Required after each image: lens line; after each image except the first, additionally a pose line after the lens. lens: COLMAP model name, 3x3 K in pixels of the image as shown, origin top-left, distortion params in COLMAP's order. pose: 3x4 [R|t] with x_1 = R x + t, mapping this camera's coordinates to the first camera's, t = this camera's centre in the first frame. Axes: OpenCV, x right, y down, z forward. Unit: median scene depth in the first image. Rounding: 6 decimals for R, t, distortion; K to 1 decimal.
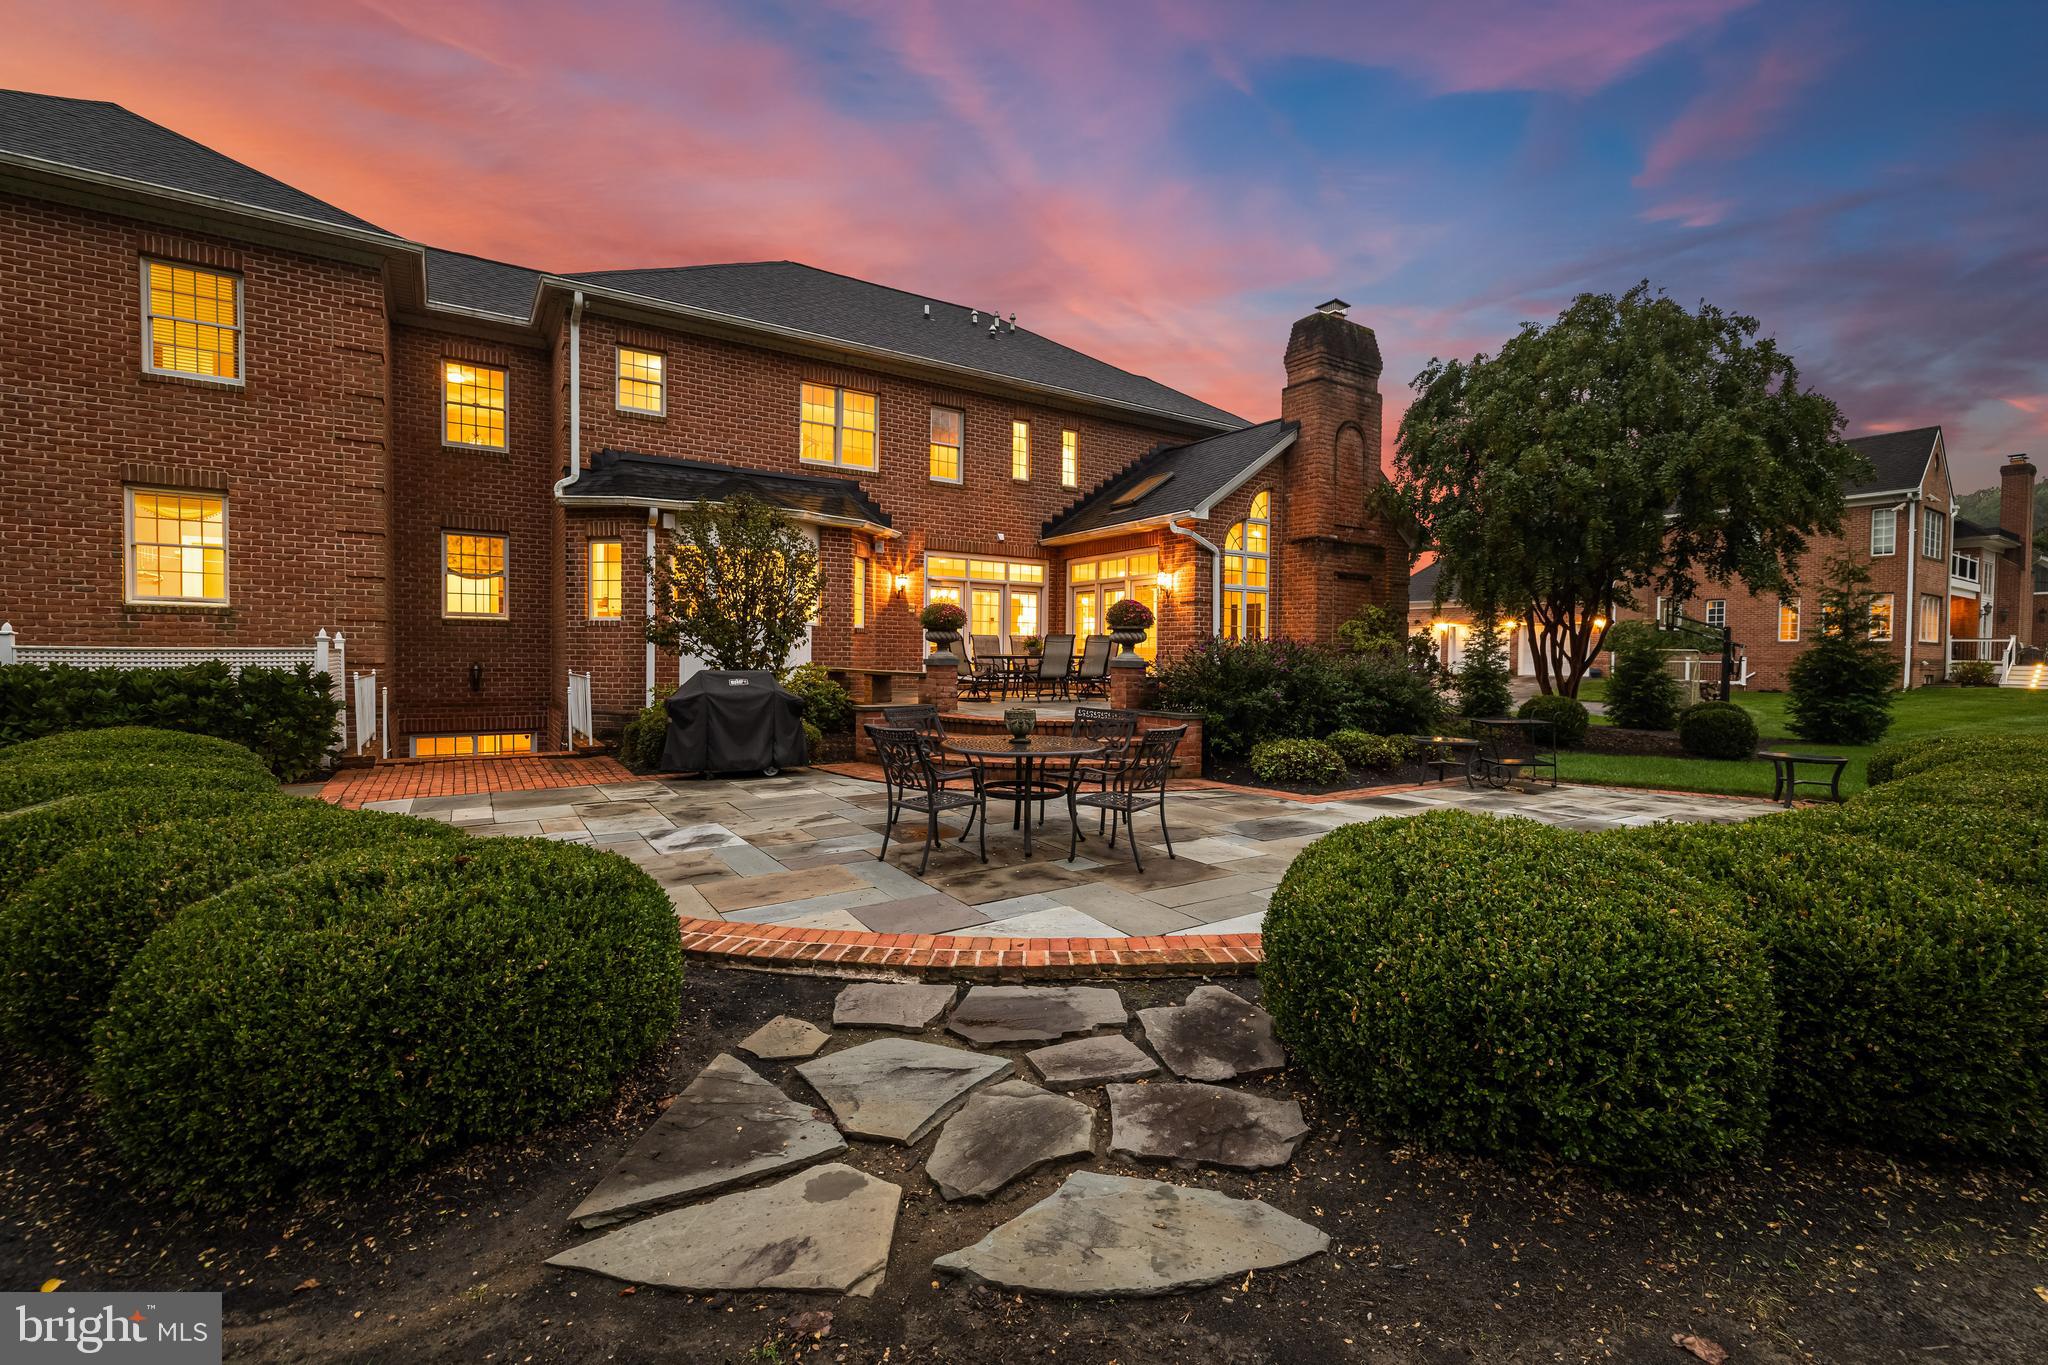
lens RADIAL K [[874.6, 0, 1034.7], [0, 874.6, 680.7], [0, 0, 1]] dist [0.002996, 0.000442]
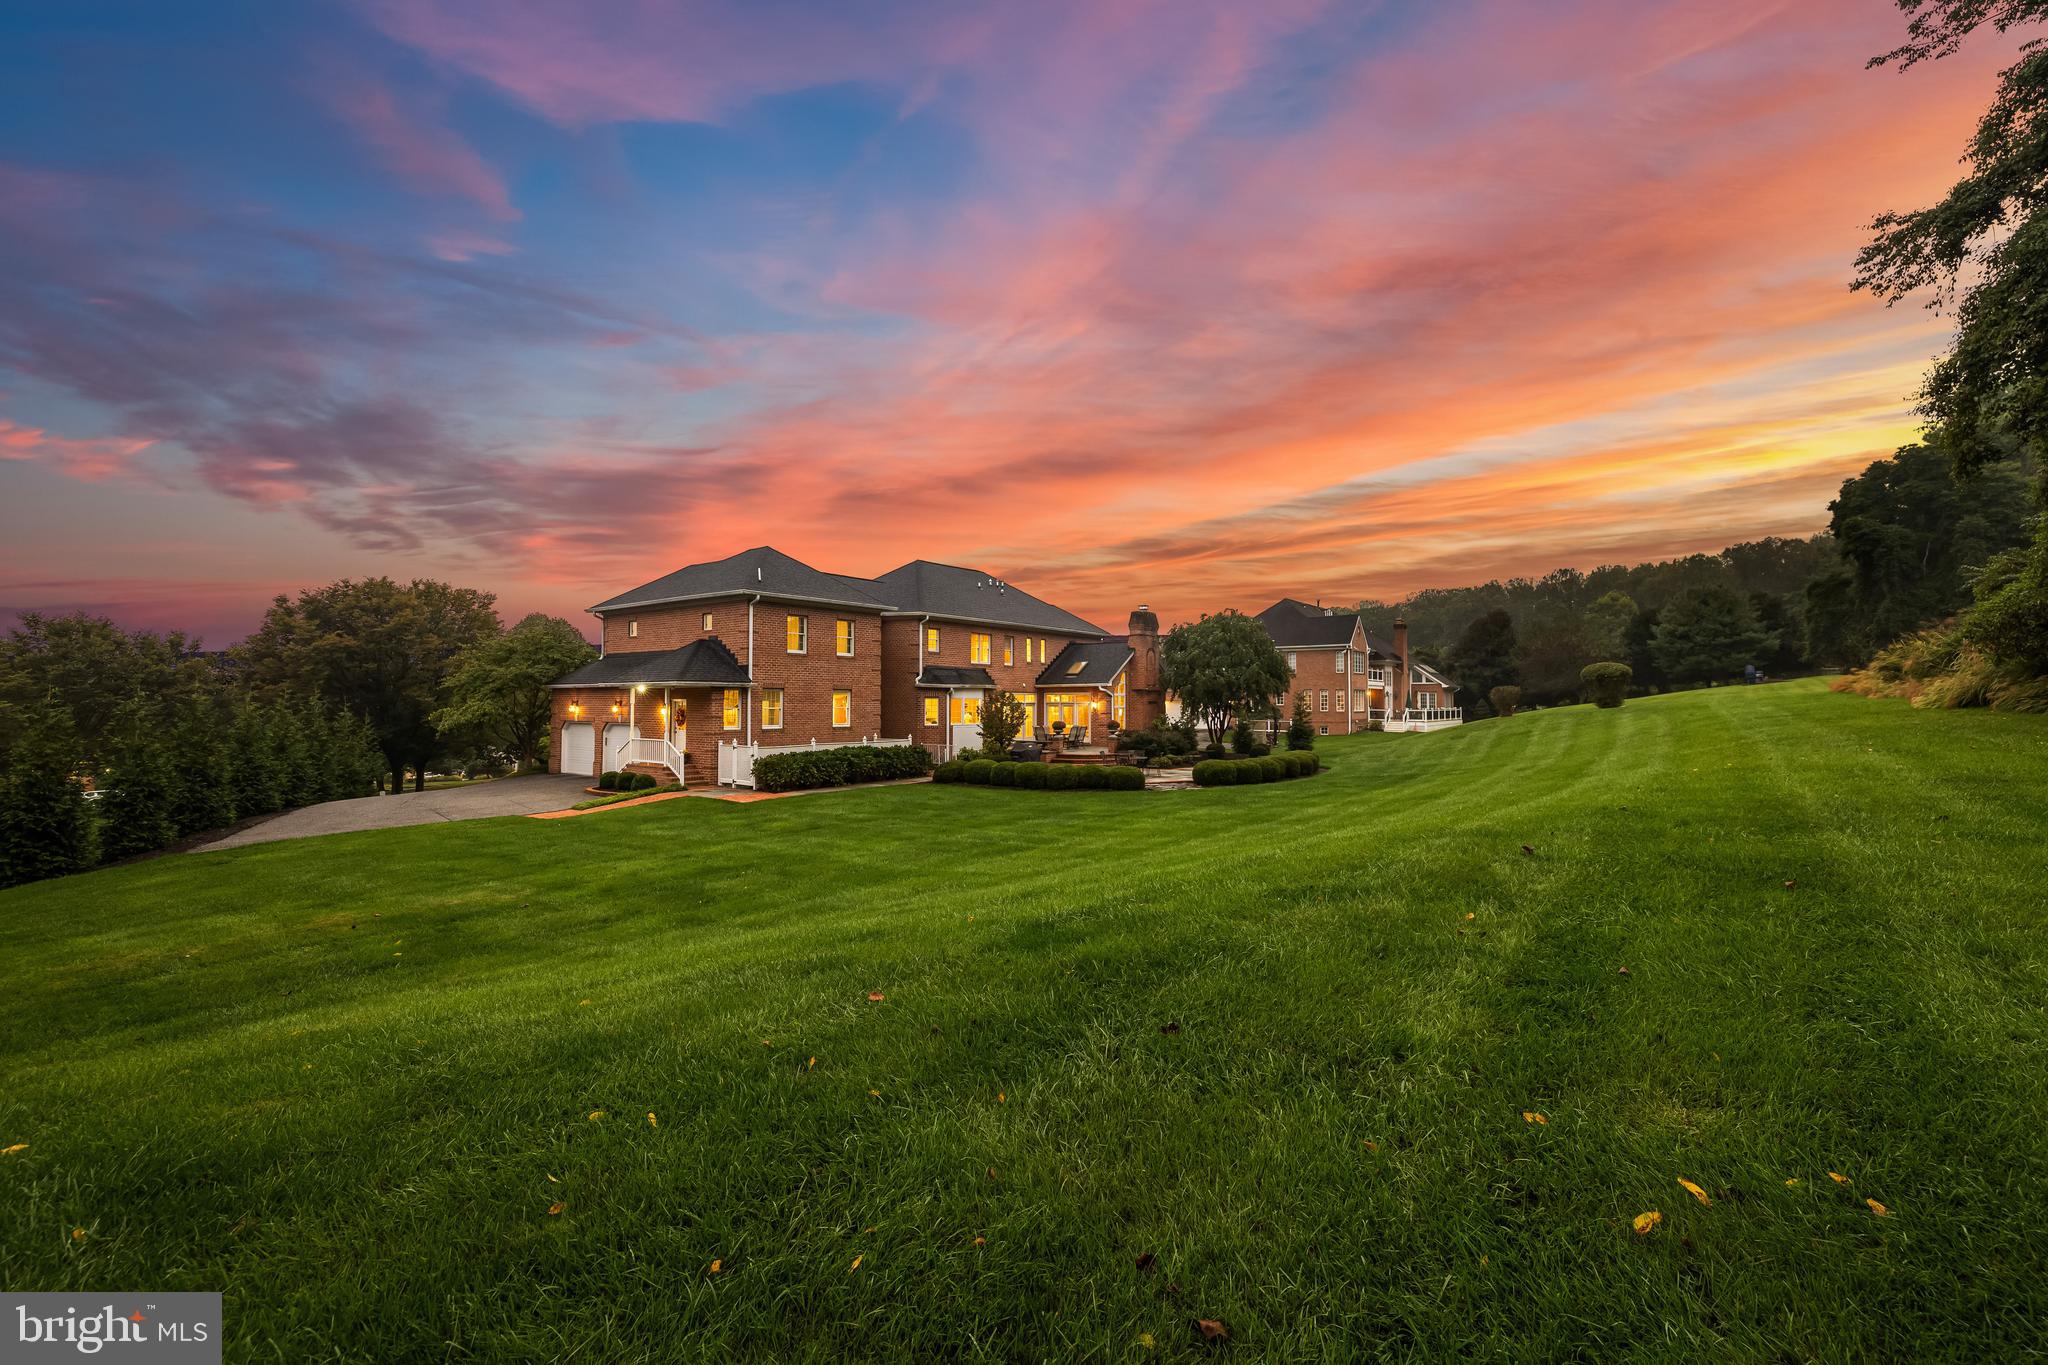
lens RADIAL K [[874.6, 0, 1033.9], [0, 874.6, 695.6], [0, 0, 1]] dist [0.002996, 0.000442]
pose [[0.940437, -0.006402, 0.339907, -0.998524], [0.017772, 0.999381, -0.030348, -0.063764], [-0.339503, 0.034581, 0.939969, -1.597198]]
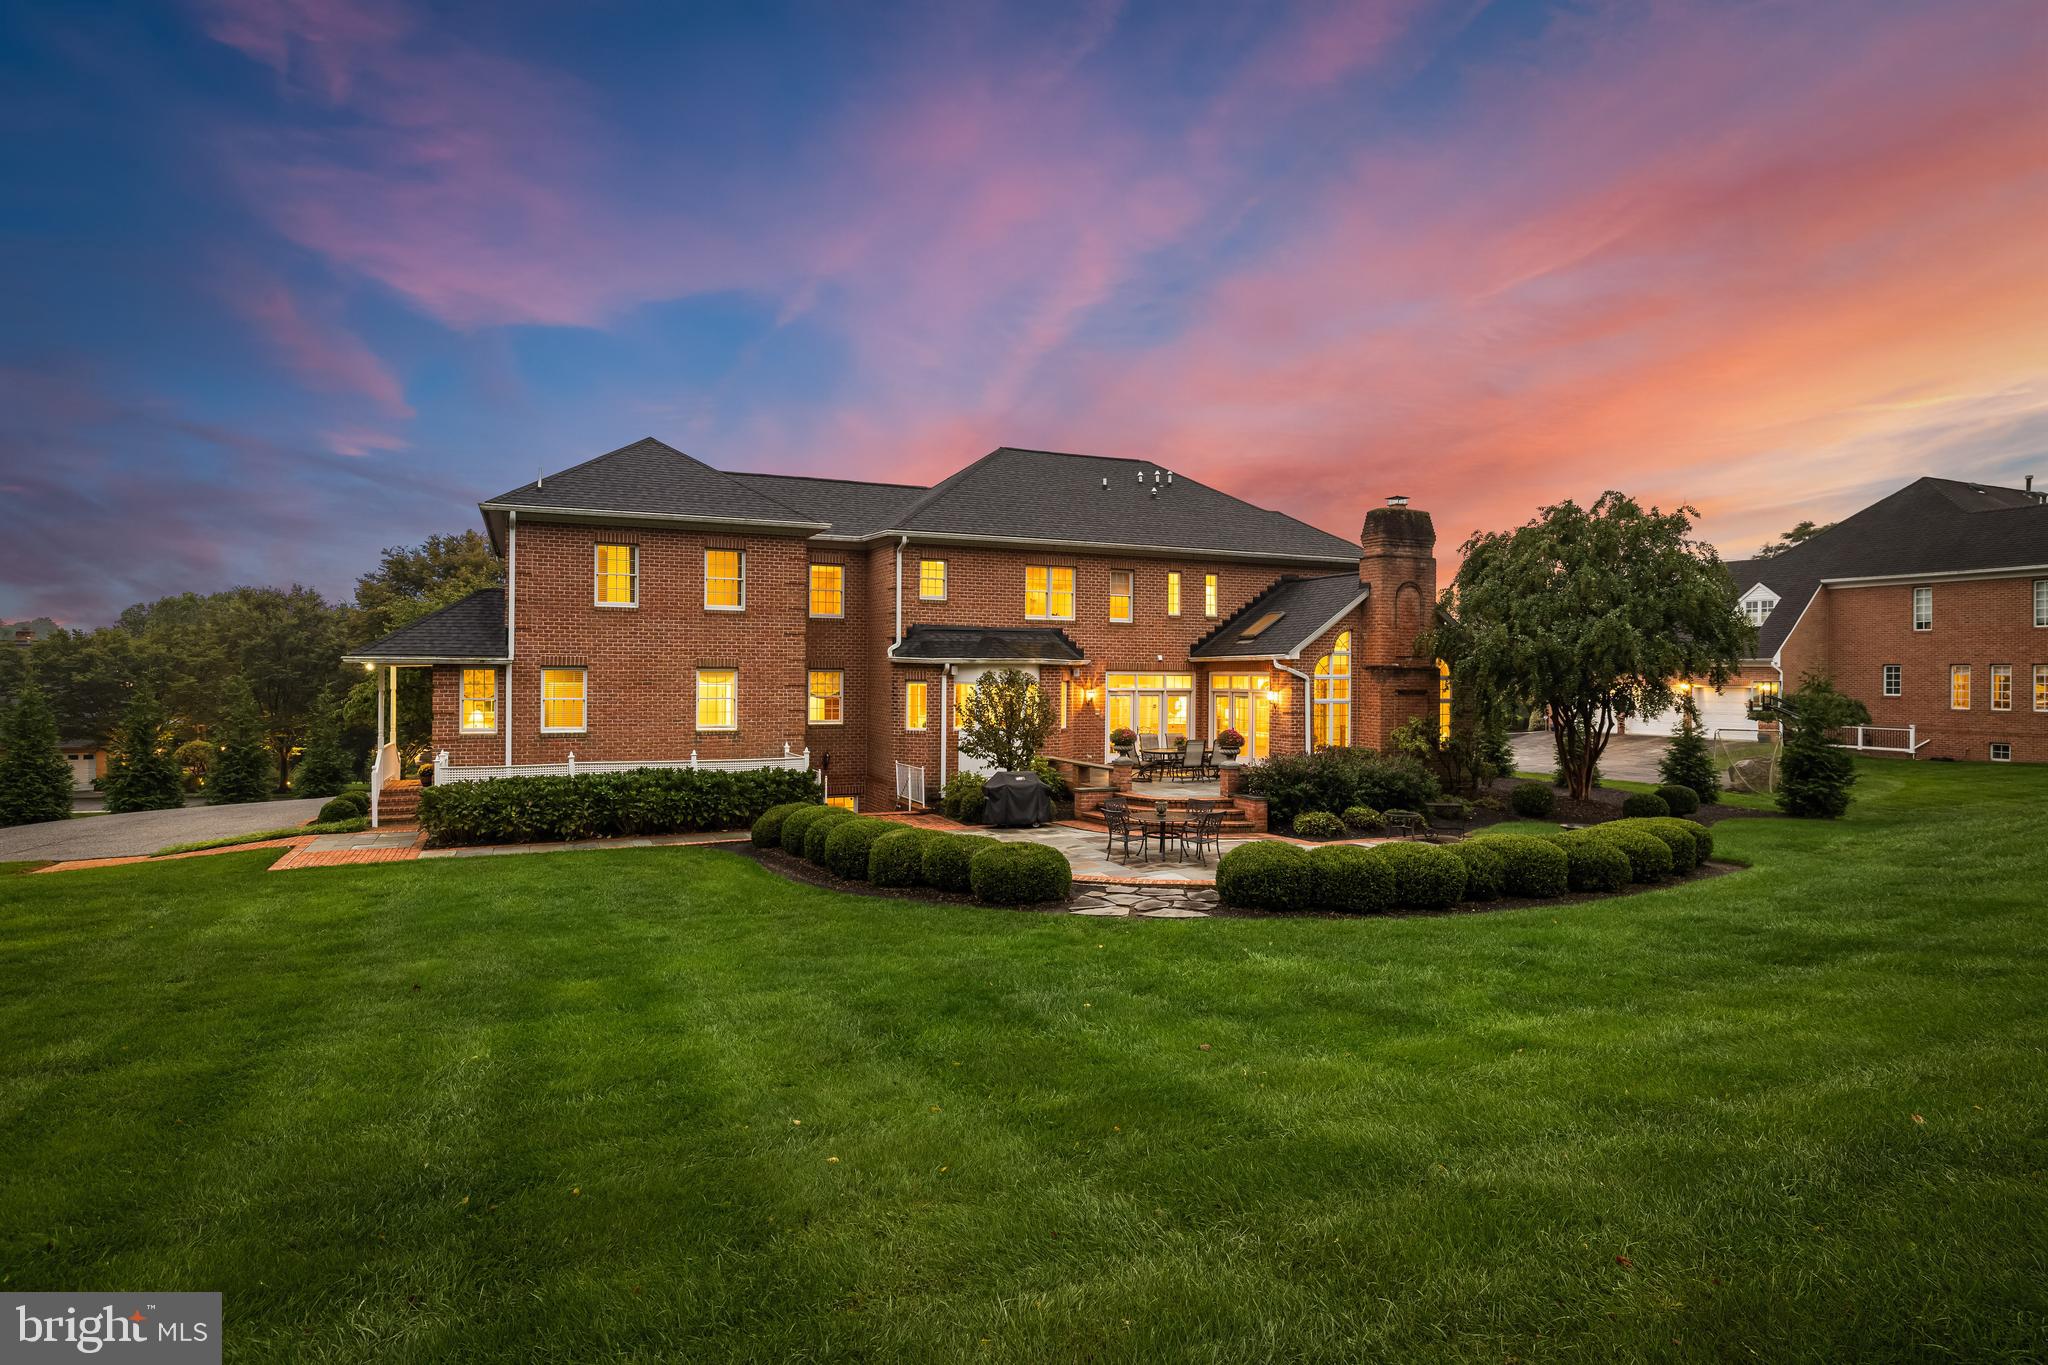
lens RADIAL K [[1106.7, 0, 1027.5], [0, 1106.7, 679.3], [0, 0, 1]] dist [-0.002426, -0.000267]
pose [[0.985756, -0.004556, -0.168122, 0.056233], [-0.000175, 0.999605, -0.028113, -0.092051], [0.168183, 0.027742, 0.985365, -0.875218]]
